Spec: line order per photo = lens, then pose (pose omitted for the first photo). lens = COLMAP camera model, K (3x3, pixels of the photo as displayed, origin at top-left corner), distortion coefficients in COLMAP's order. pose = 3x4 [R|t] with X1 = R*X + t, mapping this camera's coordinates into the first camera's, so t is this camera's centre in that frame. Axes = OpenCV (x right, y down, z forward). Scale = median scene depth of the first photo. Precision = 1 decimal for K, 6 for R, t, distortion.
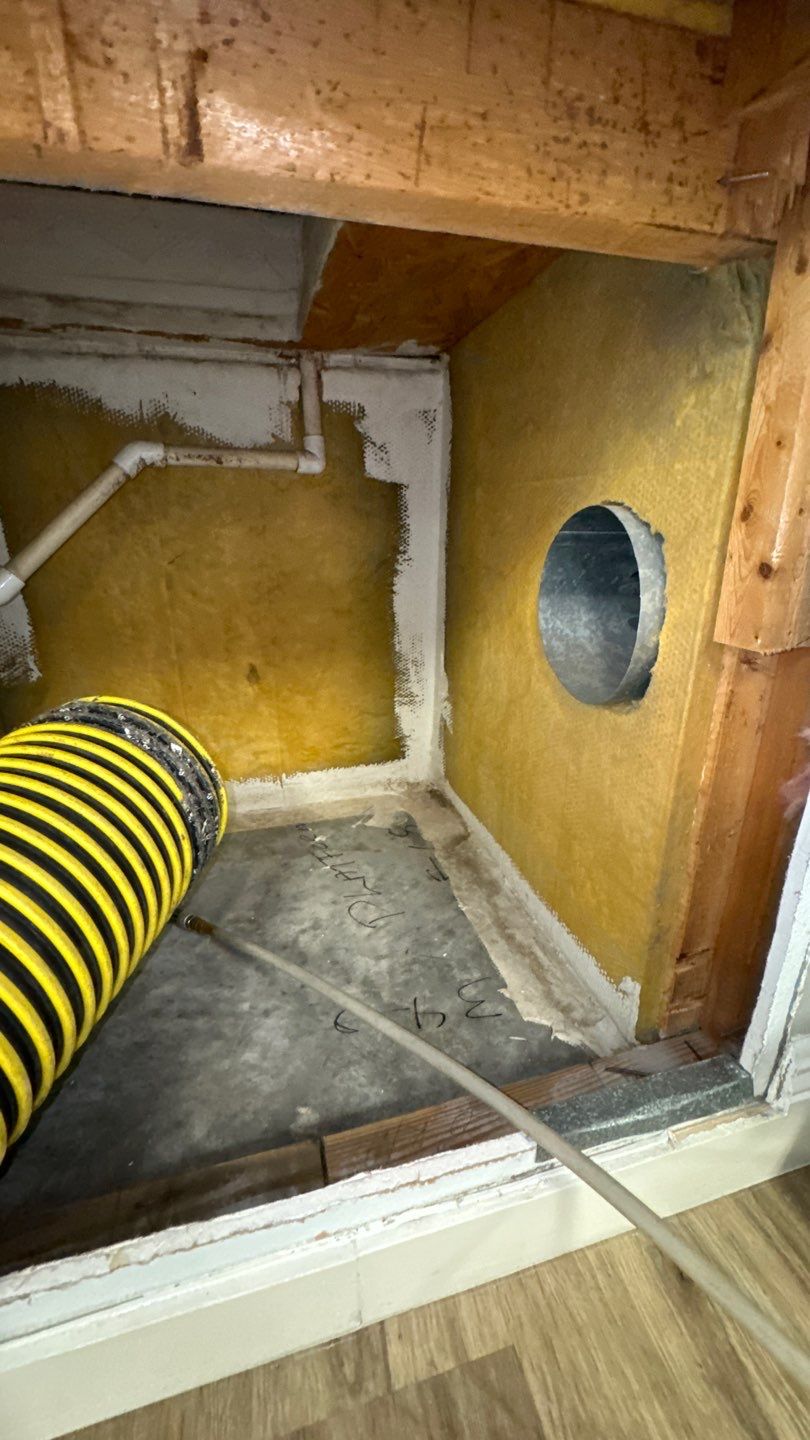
lens RADIAL K [[573.6, 0, 404.7], [0, 573.6, 718.2], [0, 0, 1]] dist [-0.004878, 0.000570]
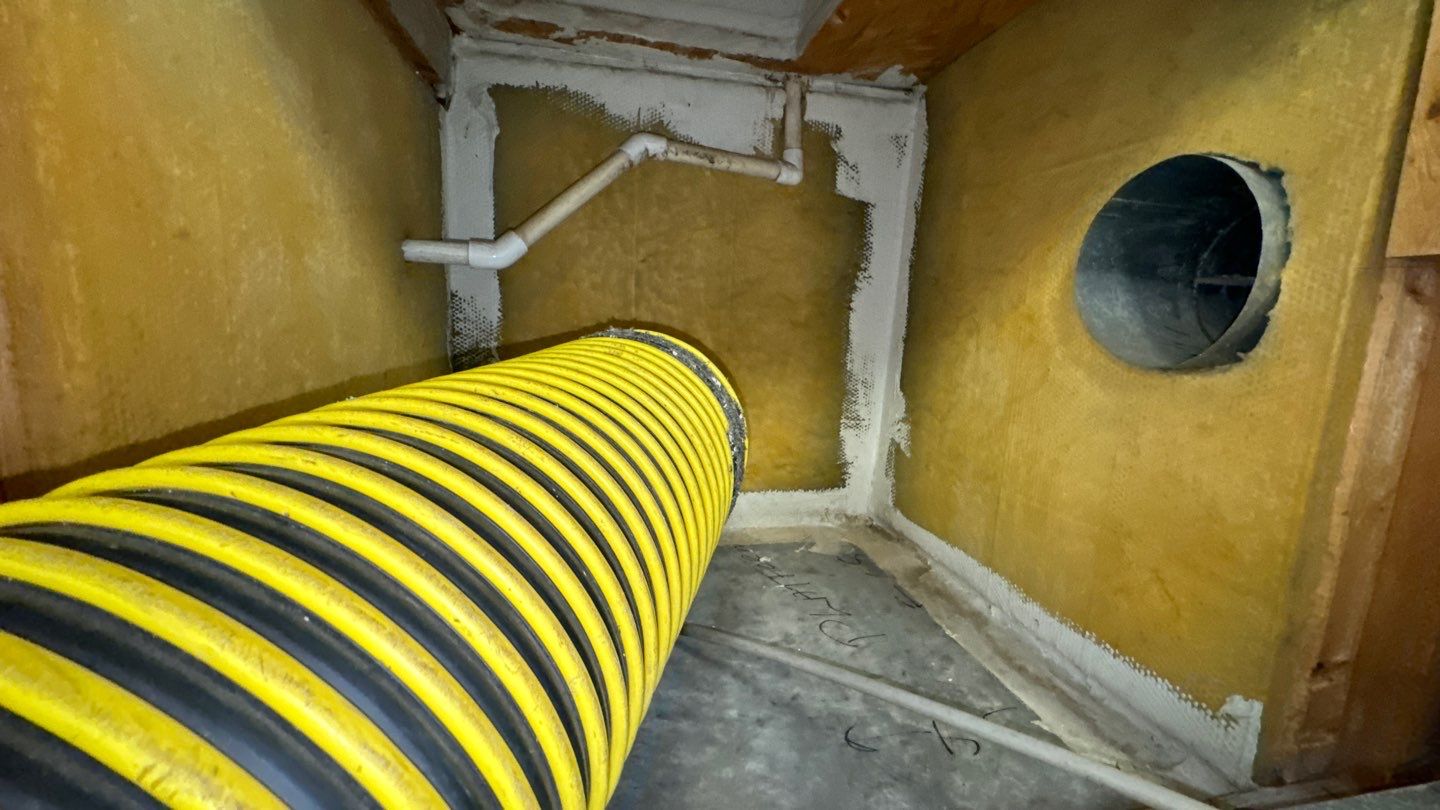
lens RADIAL K [[573.6, 0, 717.0], [0, 573.6, 404.6], [0, 0, 1]] dist [-0.004878, 0.000570]
pose [[0.996564, 0.059450, -0.057675, -0.239175], [-0.068937, 0.981313, -0.179644, 0.177006], [0.045918, 0.183003, 0.982039, 0.066127]]
